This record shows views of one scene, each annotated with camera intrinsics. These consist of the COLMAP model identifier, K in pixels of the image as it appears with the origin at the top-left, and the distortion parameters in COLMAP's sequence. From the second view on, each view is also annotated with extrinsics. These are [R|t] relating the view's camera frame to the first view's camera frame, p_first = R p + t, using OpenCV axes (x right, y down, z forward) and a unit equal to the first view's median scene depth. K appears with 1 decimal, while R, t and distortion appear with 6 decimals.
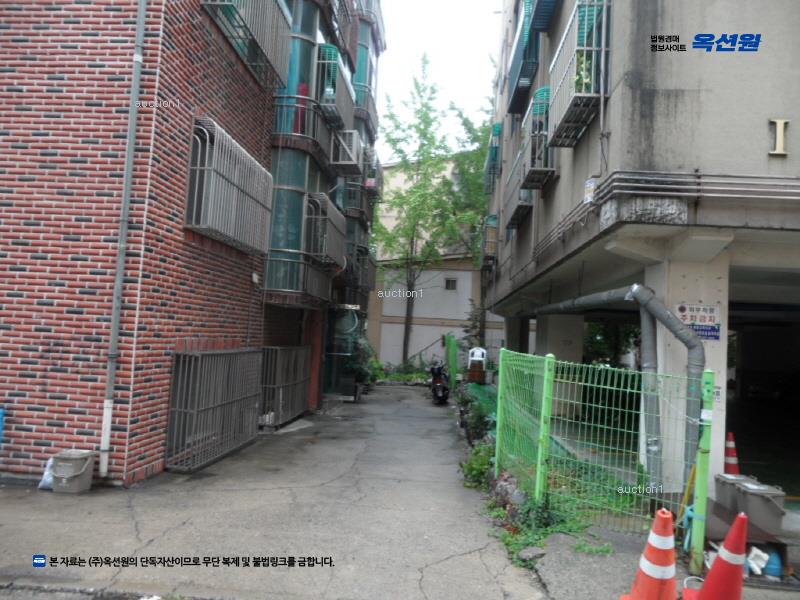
lens RADIAL K [[643.7, 0, 400.0], [0, 643.7, 300.0], [0, 0, 1]] dist [-0.028969, 0.012191]
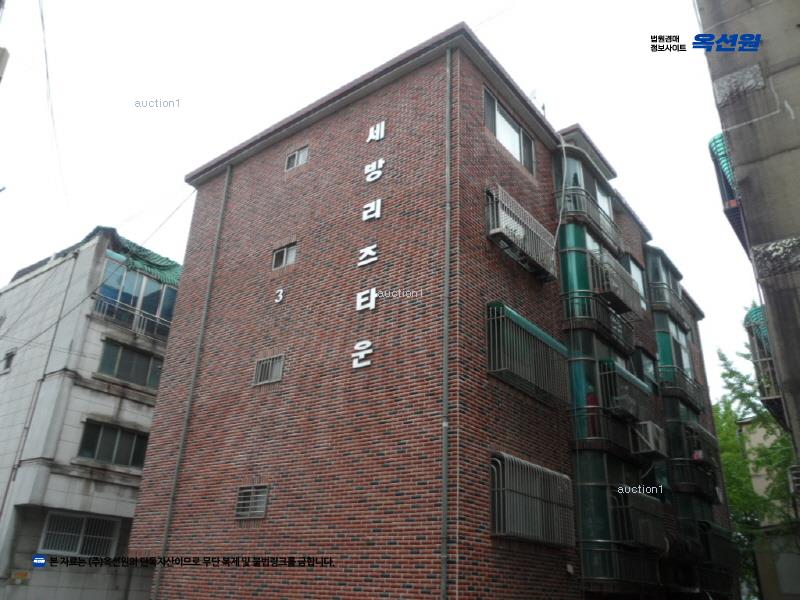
lens RADIAL K [[643.7, 0, 400.0], [0, 643.7, 300.0], [0, 0, 1]] dist [-0.028969, 0.012191]
pose [[0.829544, -0.253829, -0.497420, 0.333039], [0.035330, 0.912801, -0.406874, -0.027060], [0.557322, 0.319946, 0.766177, -0.326978]]
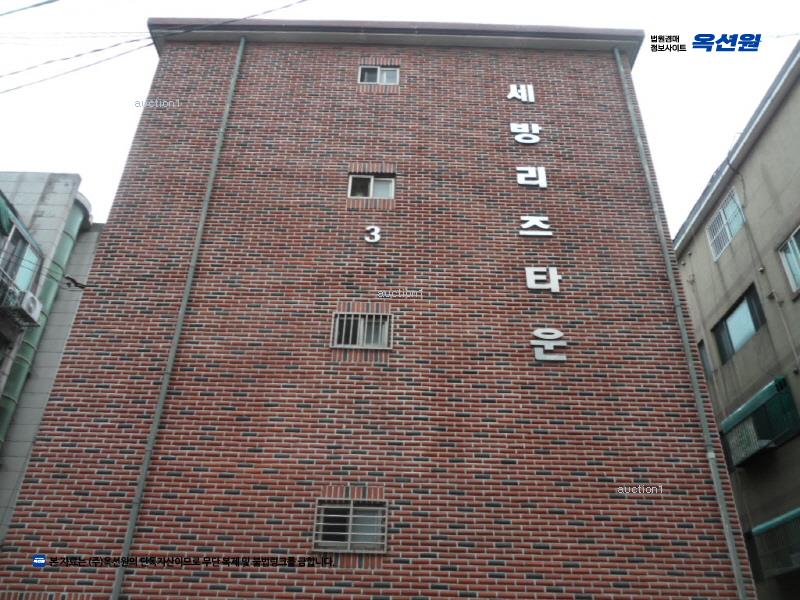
lens RADIAL K [[643.7, 0, 400.0], [0, 643.7, 300.0], [0, 0, 1]] dist [-0.028969, 0.012191]
pose [[0.996860, 0.012100, 0.078252, -1.080896], [0.026481, 0.880403, -0.473487, -0.071088], [-0.074623, 0.474073, 0.877318, -0.175472]]
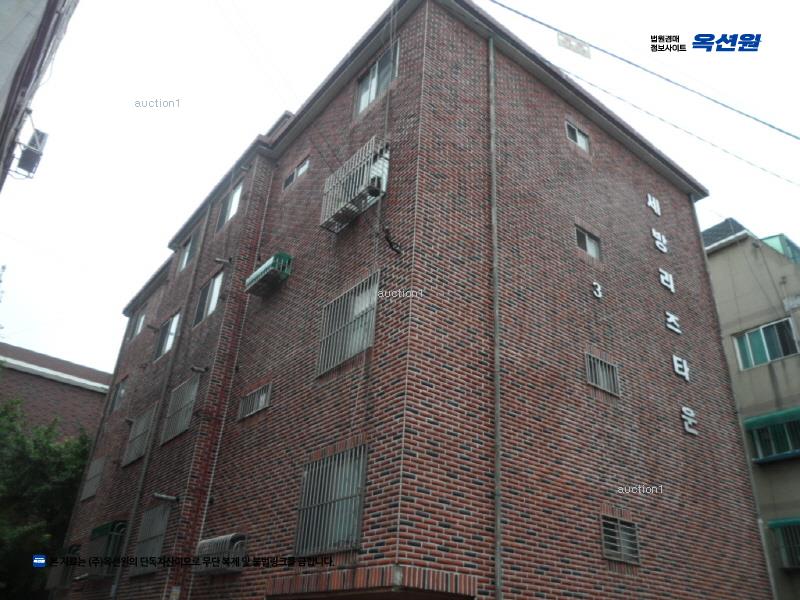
lens RADIAL K [[643.7, 0, 400.0], [0, 643.7, 300.0], [0, 0, 1]] dist [-0.028969, 0.012191]
pose [[0.749611, 0.316903, 0.581081, -2.431931], [-0.053613, 0.904115, -0.423913, -0.112161], [-0.659704, 0.286617, 0.694724, 0.203062]]
